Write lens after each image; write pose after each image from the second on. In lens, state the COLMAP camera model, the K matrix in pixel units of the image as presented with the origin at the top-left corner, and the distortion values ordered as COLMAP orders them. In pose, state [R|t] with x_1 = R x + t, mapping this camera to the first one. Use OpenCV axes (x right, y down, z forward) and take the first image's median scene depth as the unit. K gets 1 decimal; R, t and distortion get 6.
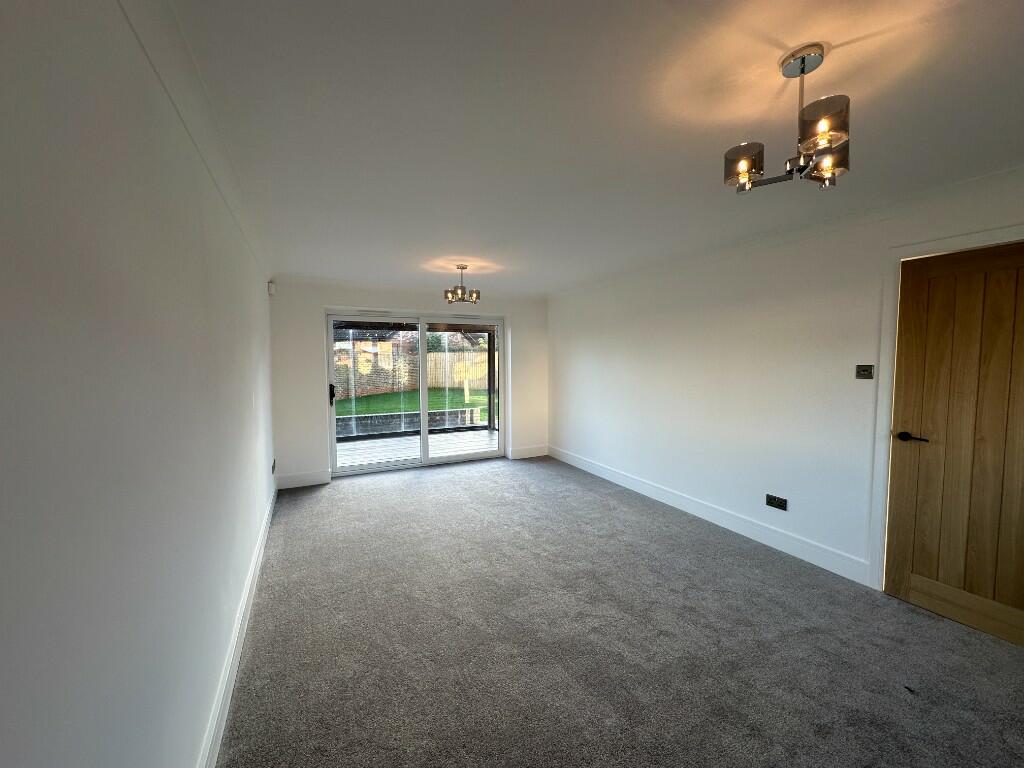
lens RADIAL K [[410.2, 0, 510.2], [0, 410.2, 384.2], [0, 0, 1]] dist [-0.000292, 0.000185]
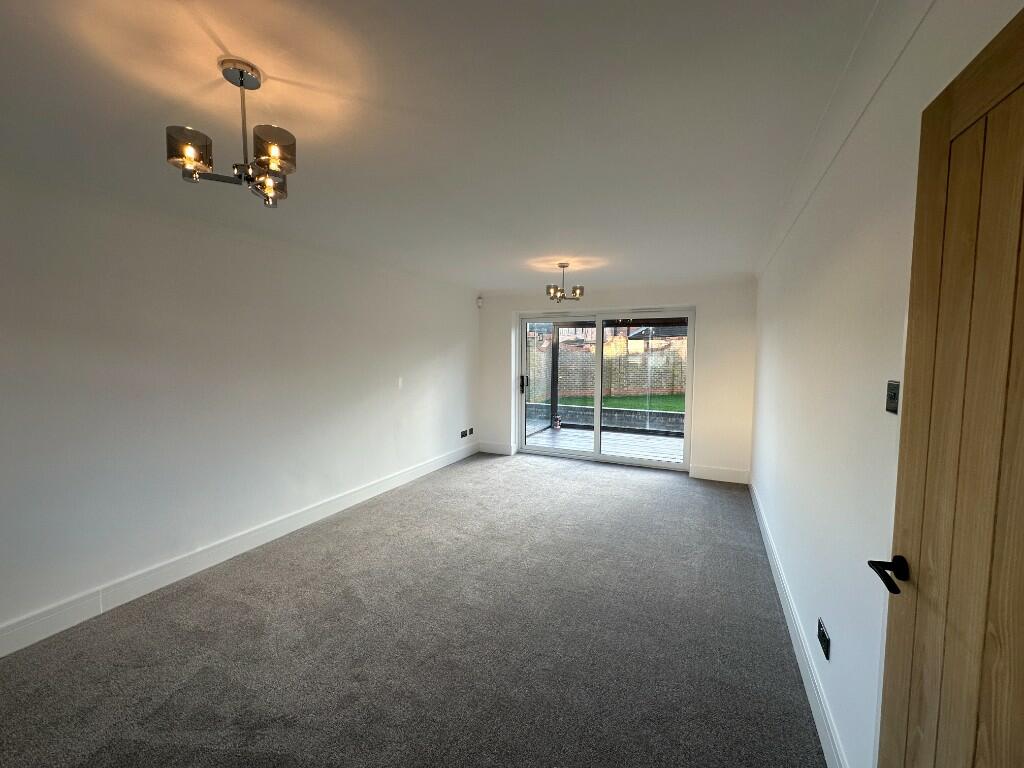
lens RADIAL K [[410.2, 0, 510.7], [0, 410.2, 380.3], [0, 0, 1]] dist [-0.000292, 0.000185]
pose [[0.616349, 0.057023, -0.785406, 0.525465], [-0.055913, 0.998026, 0.028583, -0.020660], [0.785486, 0.026297, 0.618320, 0.235596]]
